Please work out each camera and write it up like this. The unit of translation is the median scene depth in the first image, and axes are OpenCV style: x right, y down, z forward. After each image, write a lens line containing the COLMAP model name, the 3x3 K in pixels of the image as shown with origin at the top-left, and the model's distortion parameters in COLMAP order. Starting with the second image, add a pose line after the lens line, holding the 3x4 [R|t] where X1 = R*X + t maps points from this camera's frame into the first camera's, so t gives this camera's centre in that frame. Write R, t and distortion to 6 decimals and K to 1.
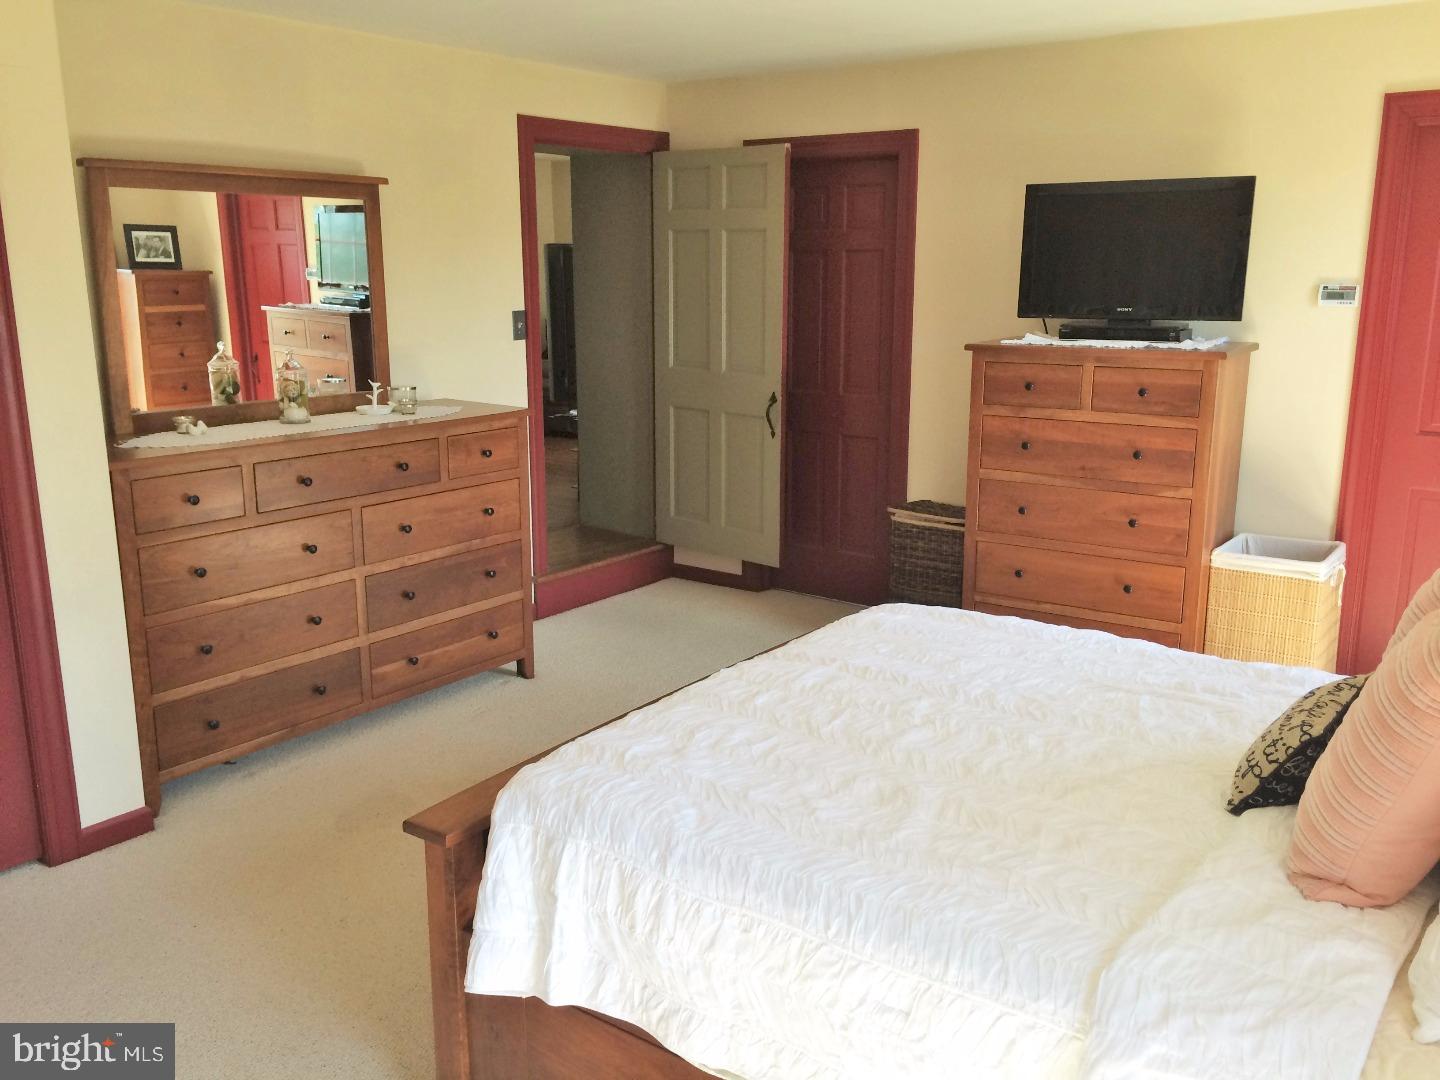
lens RADIAL K [[1231.1, 0, 716.5], [0, 1231.1, 535.2], [0, 0, 1]] dist [0.074826, -0.089326]
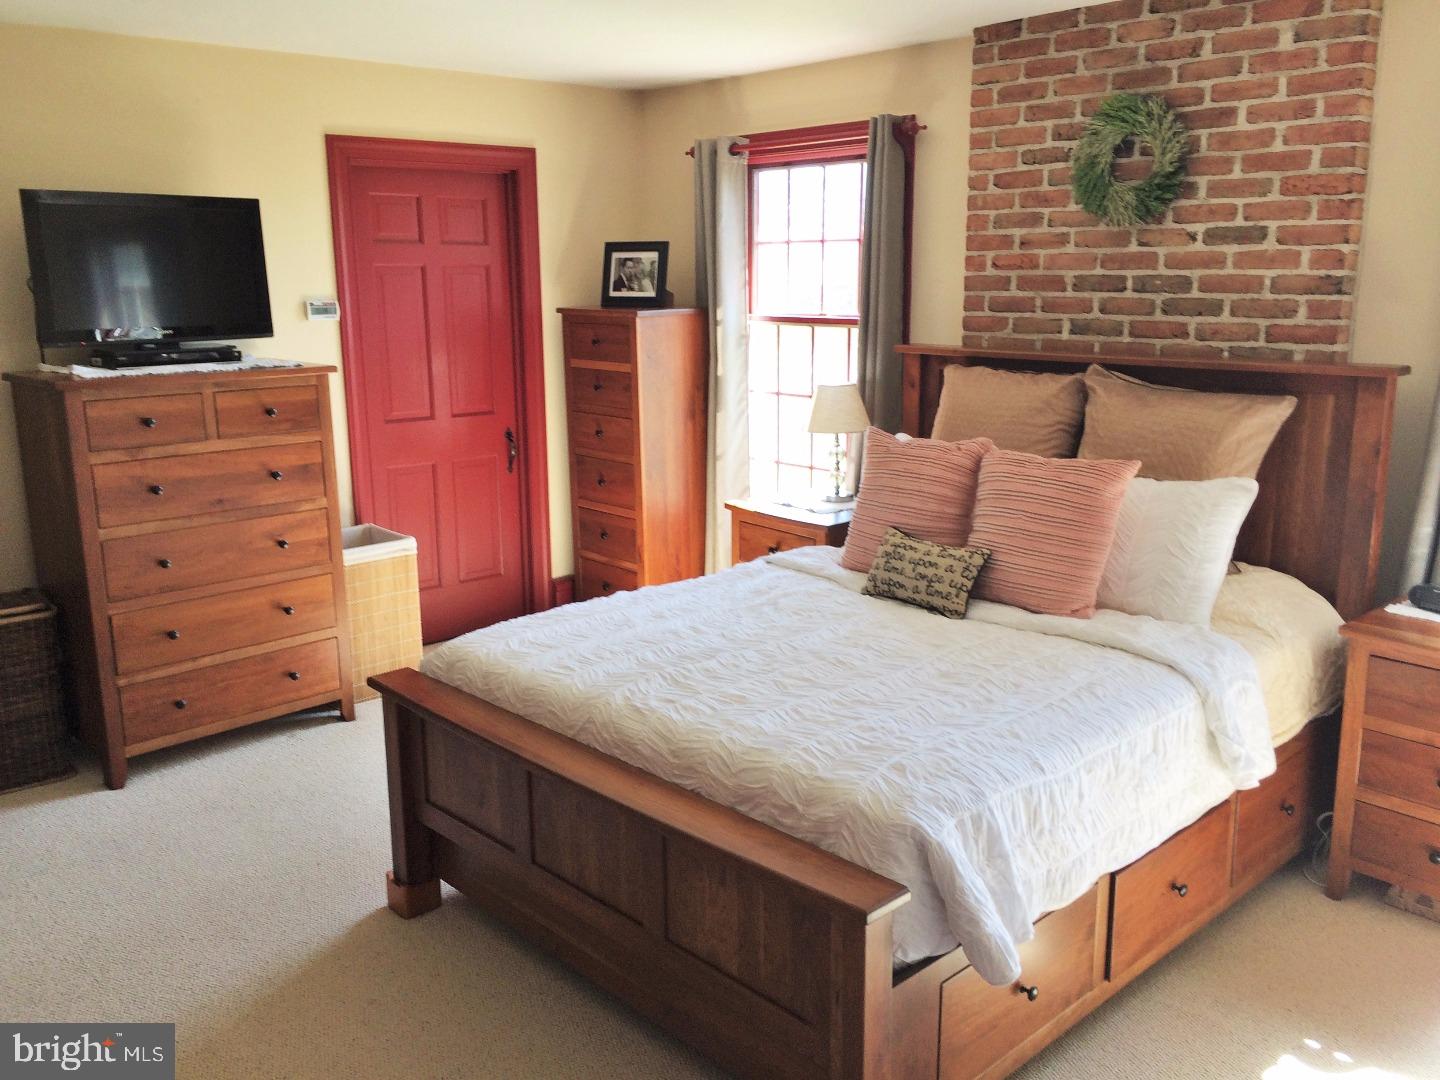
lens RADIAL K [[1231.1, 0, 713.2], [0, 1231.1, 539.1], [0, 0, 1]] dist [0.074826, -0.089326]
pose [[0.193745, -0.208506, 0.958639, -0.227482], [0.225293, 0.960495, 0.163377, -0.040805], [-0.954833, 0.184321, 0.233066, 0.184042]]
